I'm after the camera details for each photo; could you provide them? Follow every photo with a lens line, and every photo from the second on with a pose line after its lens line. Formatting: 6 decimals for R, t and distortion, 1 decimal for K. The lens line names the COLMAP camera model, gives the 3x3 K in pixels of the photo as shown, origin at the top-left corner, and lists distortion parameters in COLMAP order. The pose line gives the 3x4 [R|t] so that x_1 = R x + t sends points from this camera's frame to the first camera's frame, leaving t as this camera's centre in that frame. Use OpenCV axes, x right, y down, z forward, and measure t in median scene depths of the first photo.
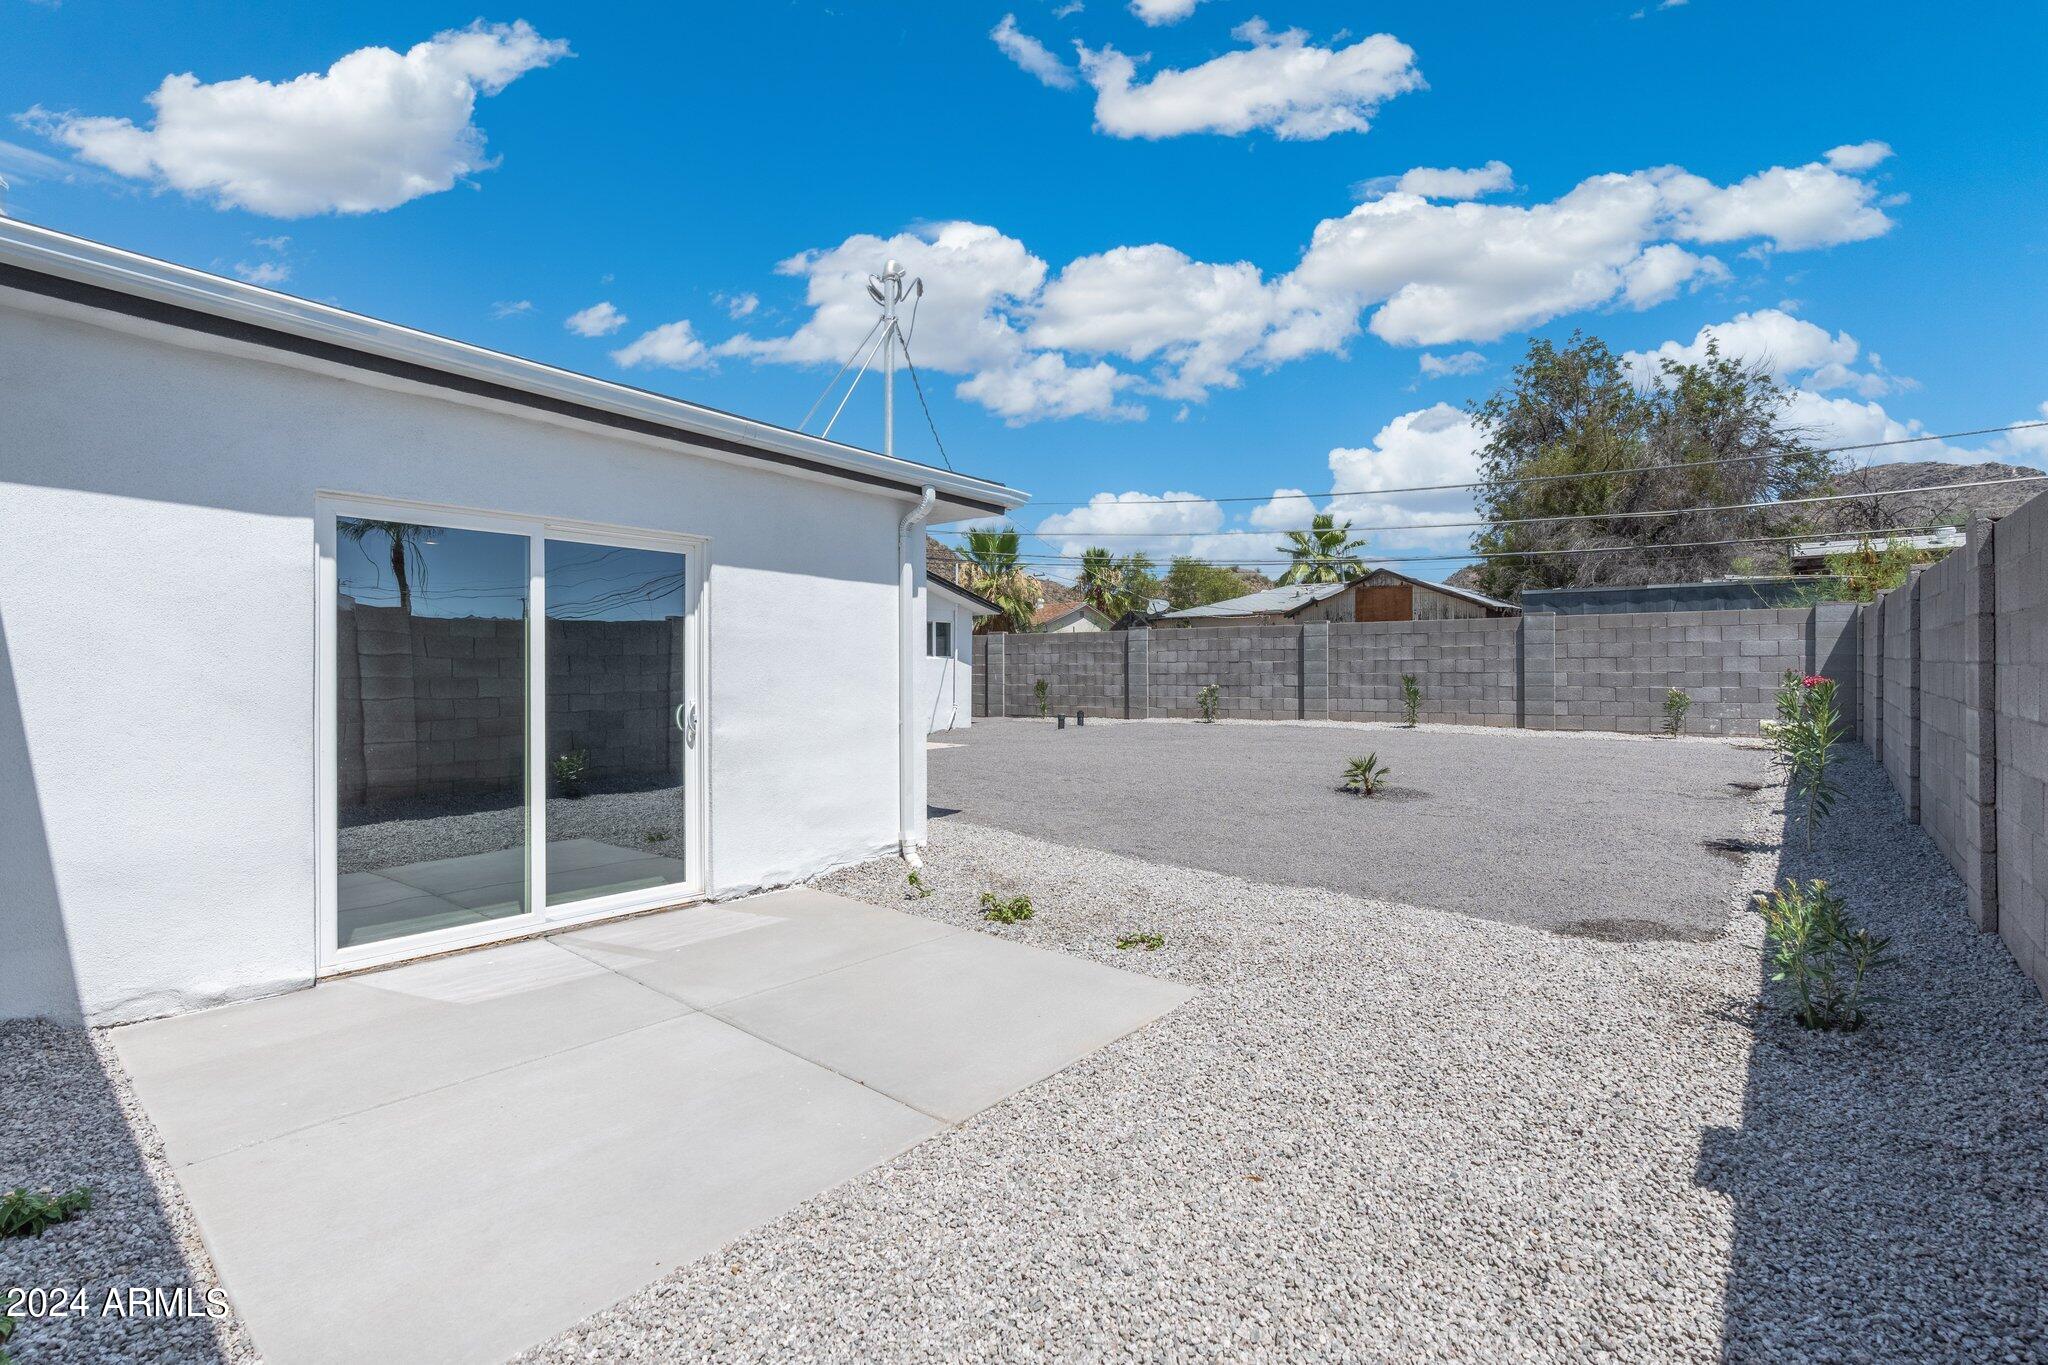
lens RADIAL K [[930.7, 0, 1016.1], [0, 930.7, 679.8], [0, 0, 1]] dist [-0.006874, 0.000797]
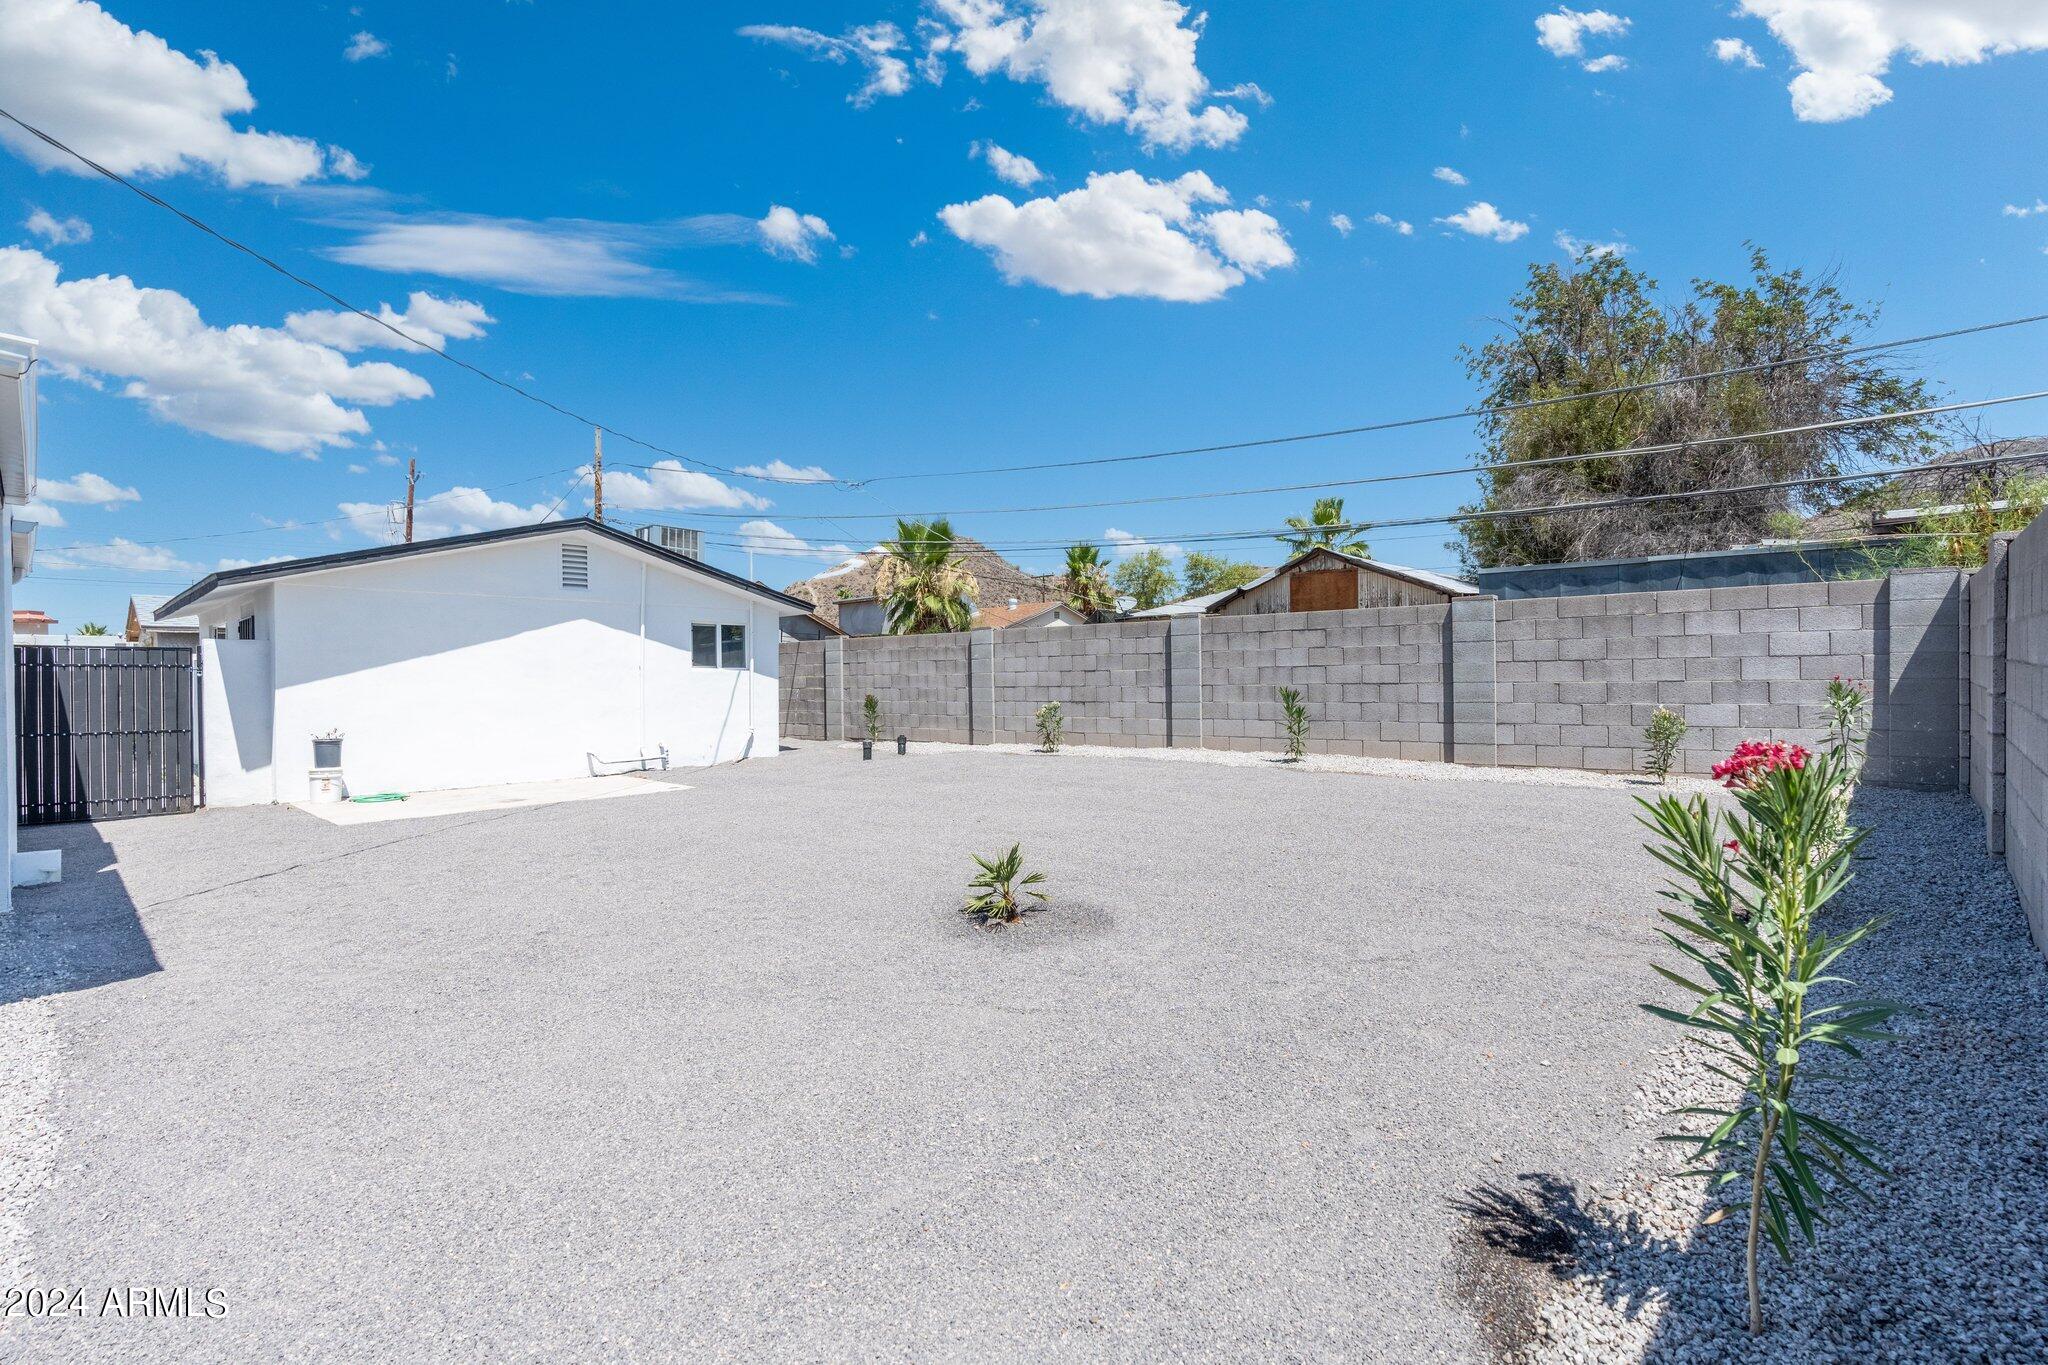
lens RADIAL K [[930.7, 0, 1011.7], [0, 930.7, 679.7], [0, 0, 1]] dist [-0.006874, 0.000797]
pose [[0.997572, -0.011840, -0.068634, 0.229659], [0.011537, 0.999922, -0.004810, -0.009194], [0.068686, 0.004007, 0.997630, 0.245515]]
